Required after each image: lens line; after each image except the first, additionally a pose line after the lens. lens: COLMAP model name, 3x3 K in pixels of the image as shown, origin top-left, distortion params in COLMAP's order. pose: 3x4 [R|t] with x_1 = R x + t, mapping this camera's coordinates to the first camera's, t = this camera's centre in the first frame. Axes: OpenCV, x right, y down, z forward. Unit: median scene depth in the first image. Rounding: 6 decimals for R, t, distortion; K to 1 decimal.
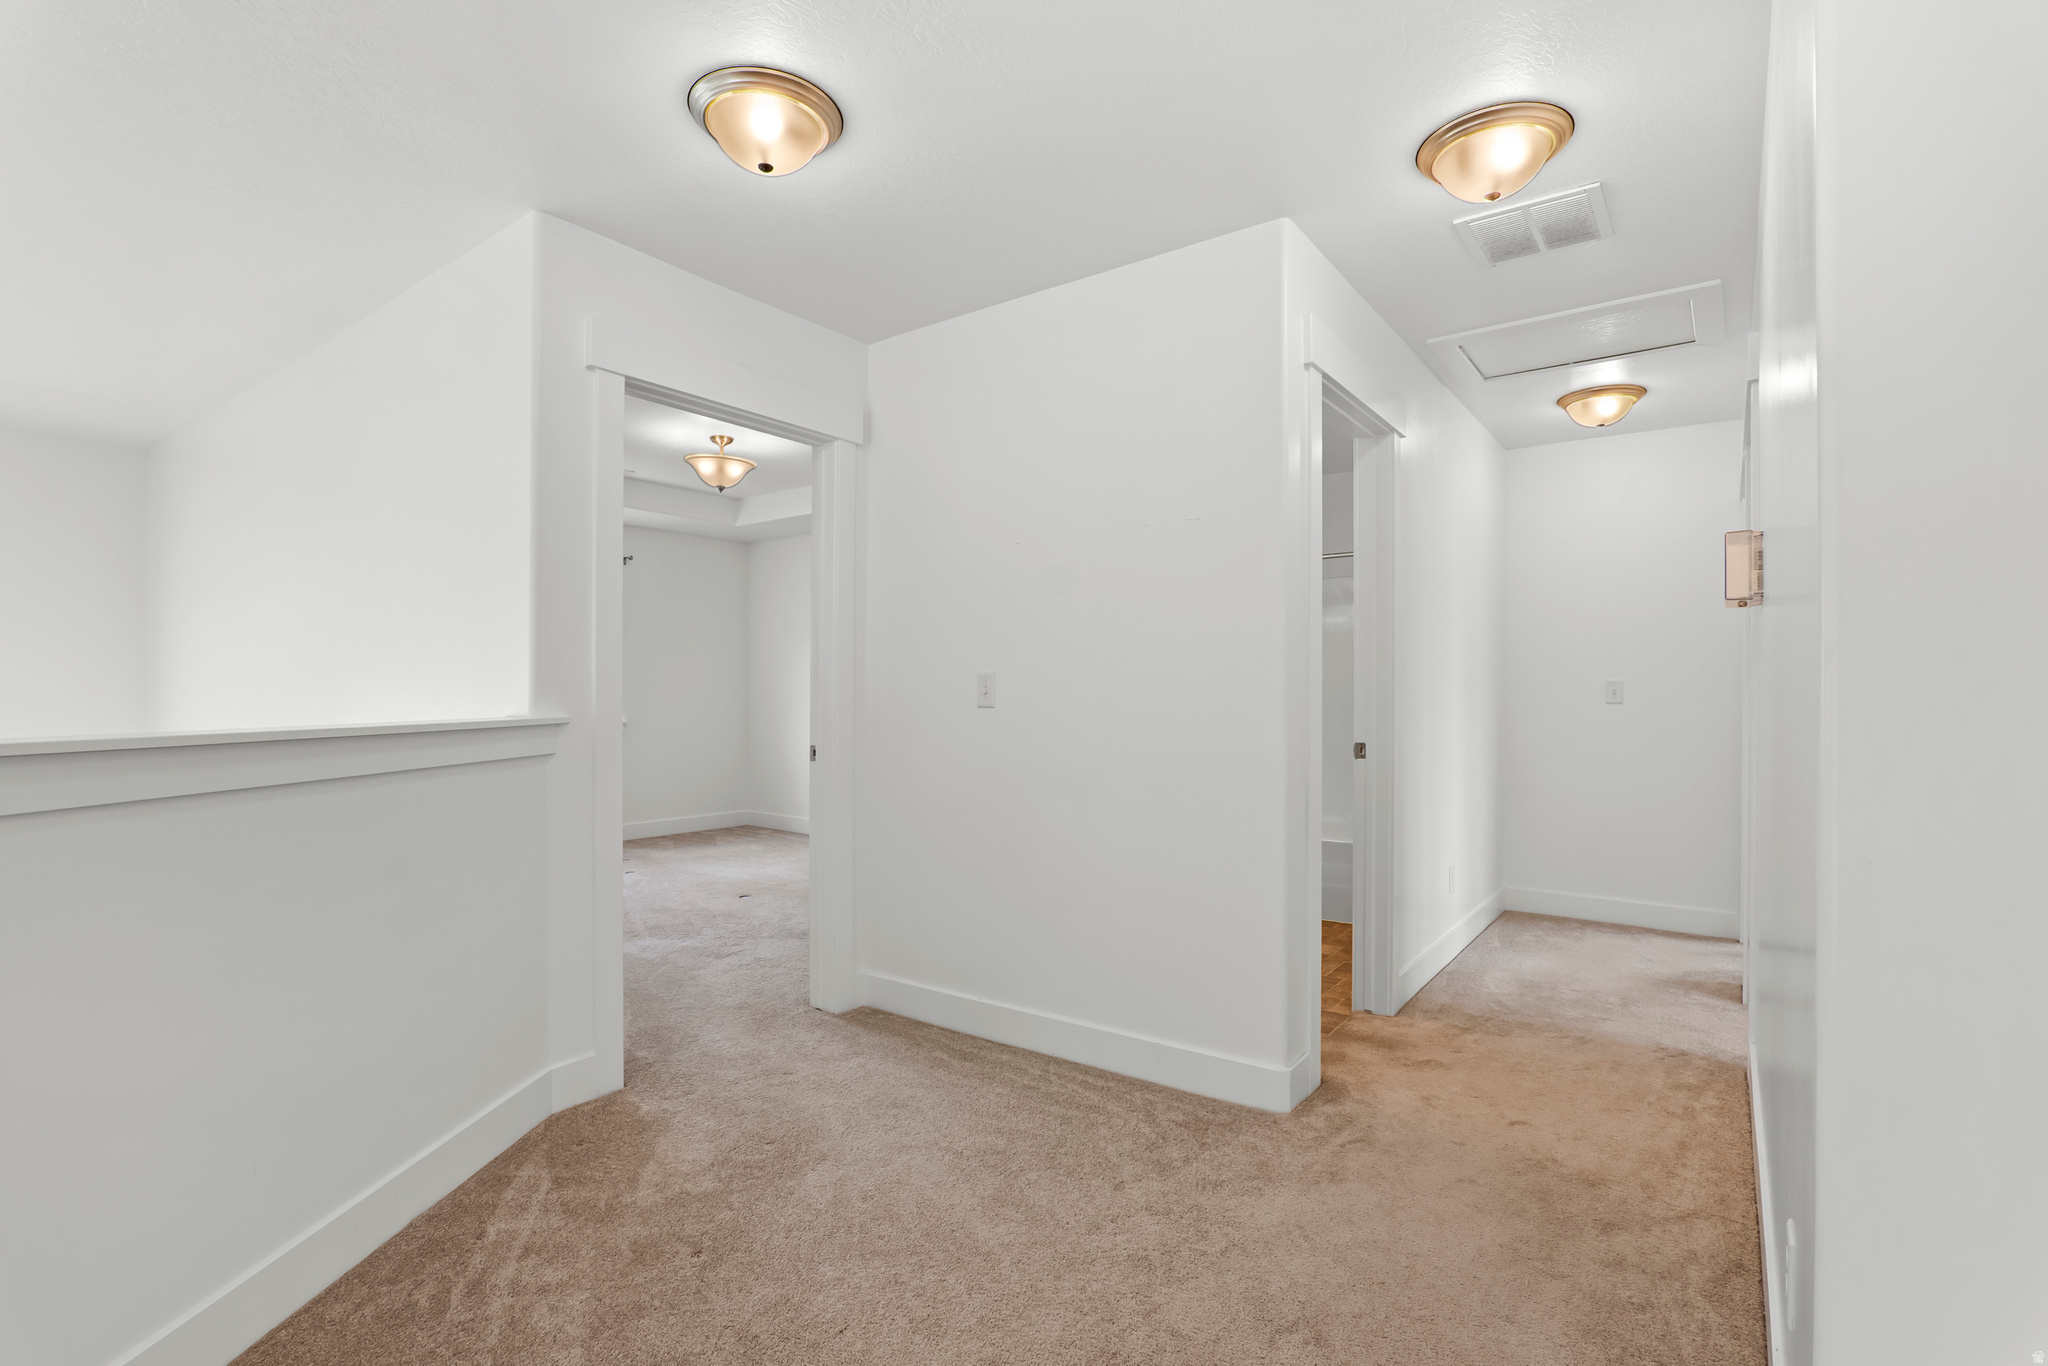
lens RADIAL K [[947.5, 0, 1020.4], [0, 947.5, 680.3], [0, 0, 1]] dist [-0.011690, 0.002215]
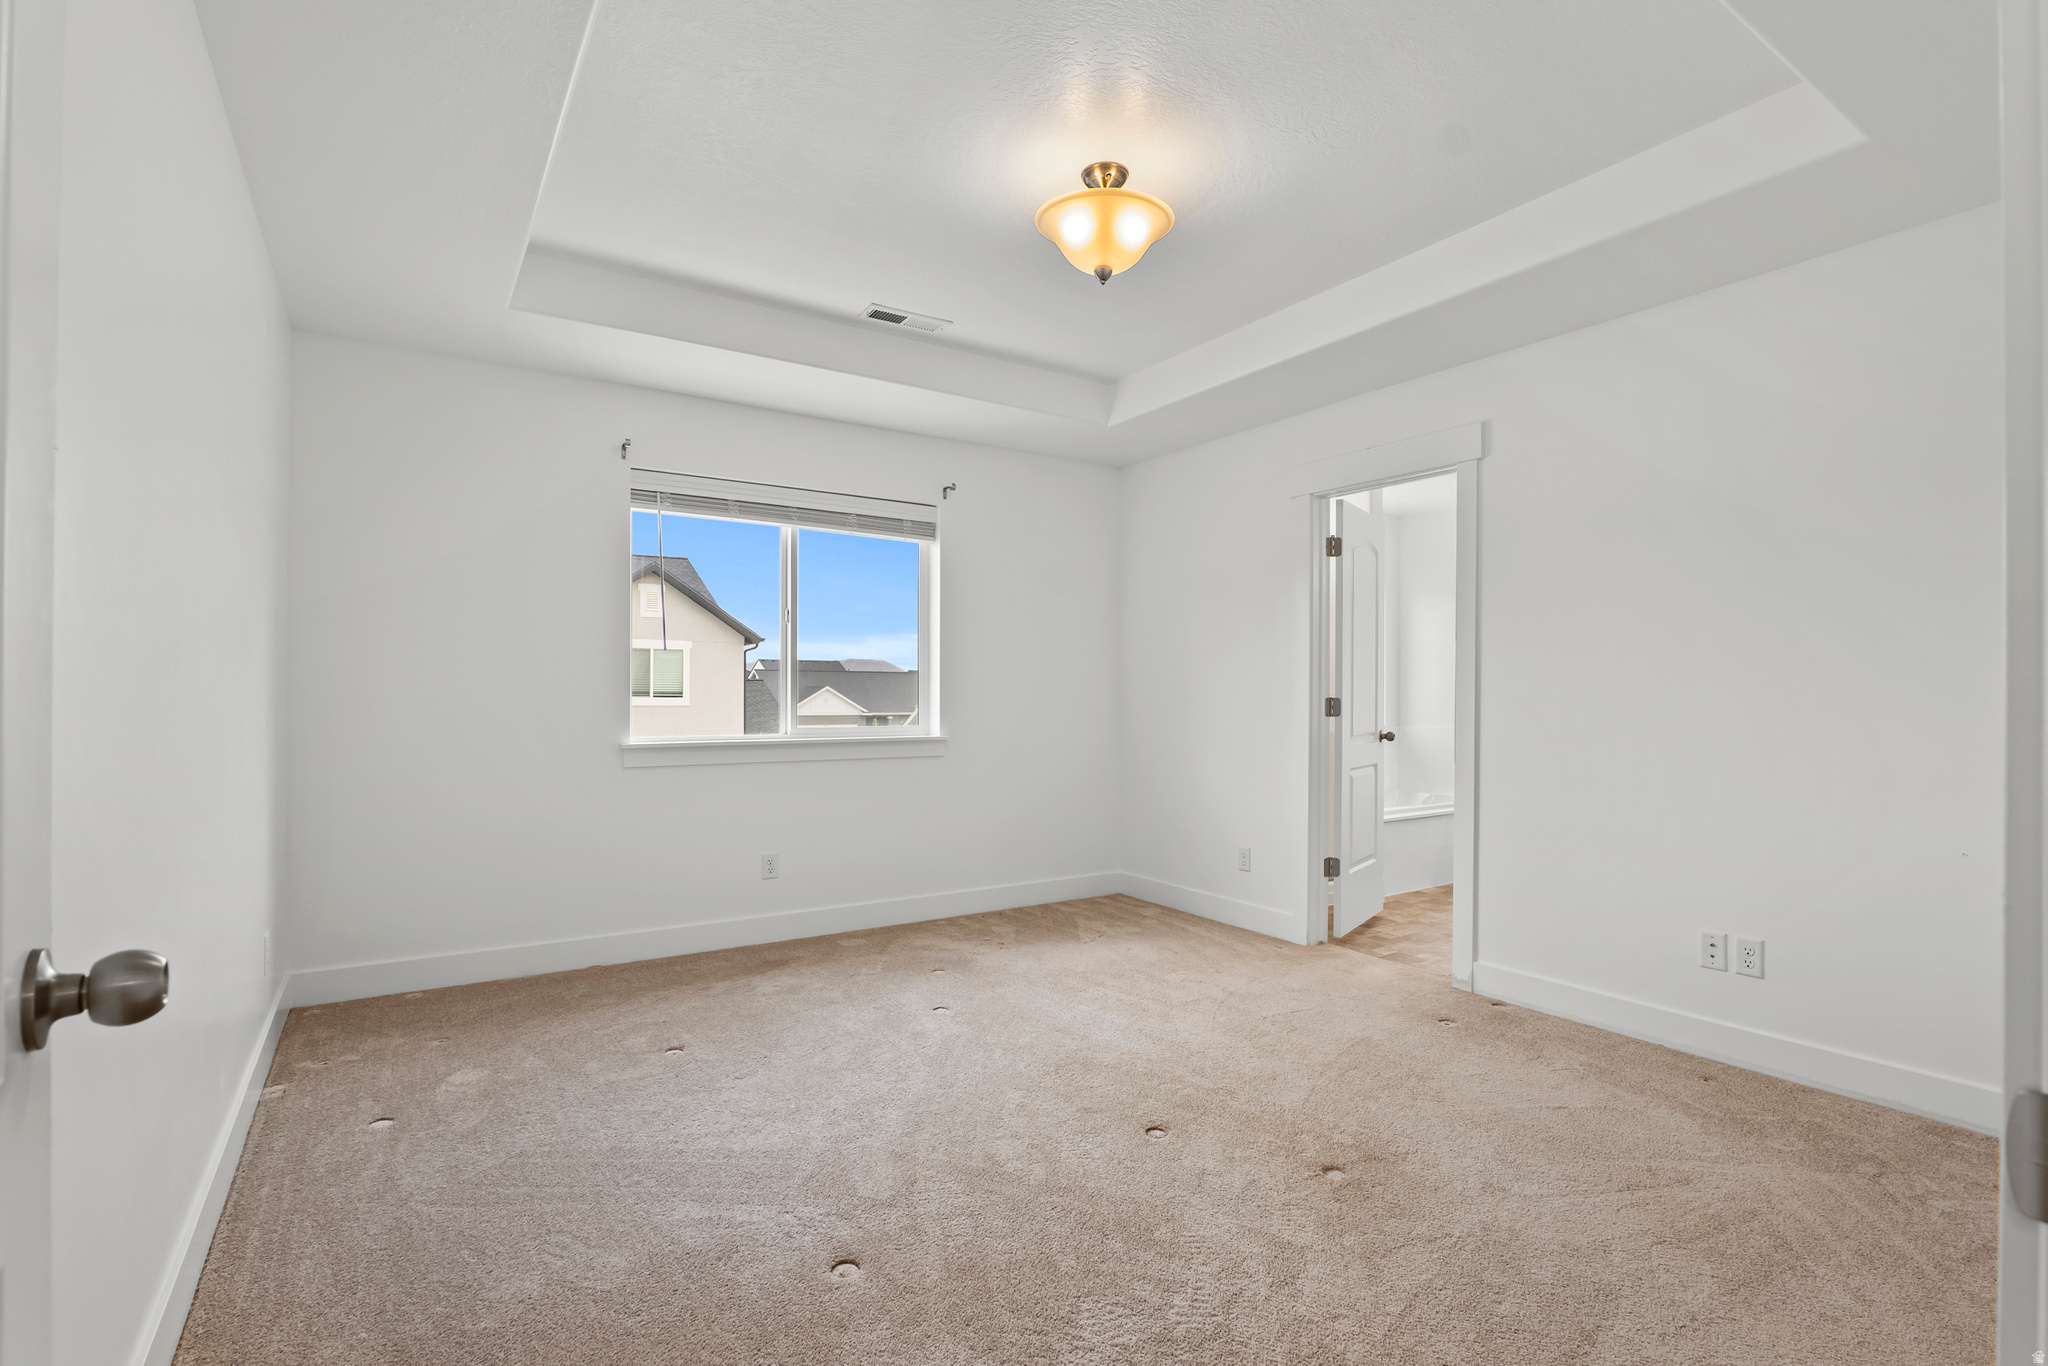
lens RADIAL K [[947.5, 0, 1022.5], [0, 947.5, 681.4], [0, 0, 1]] dist [-0.011690, 0.002215]
pose [[0.941233, 0.000464, -0.337757, -0.144286], [0.000852, 0.999993, 0.003749, 0.003730], [0.337756, -0.003816, 0.941226, 0.397229]]
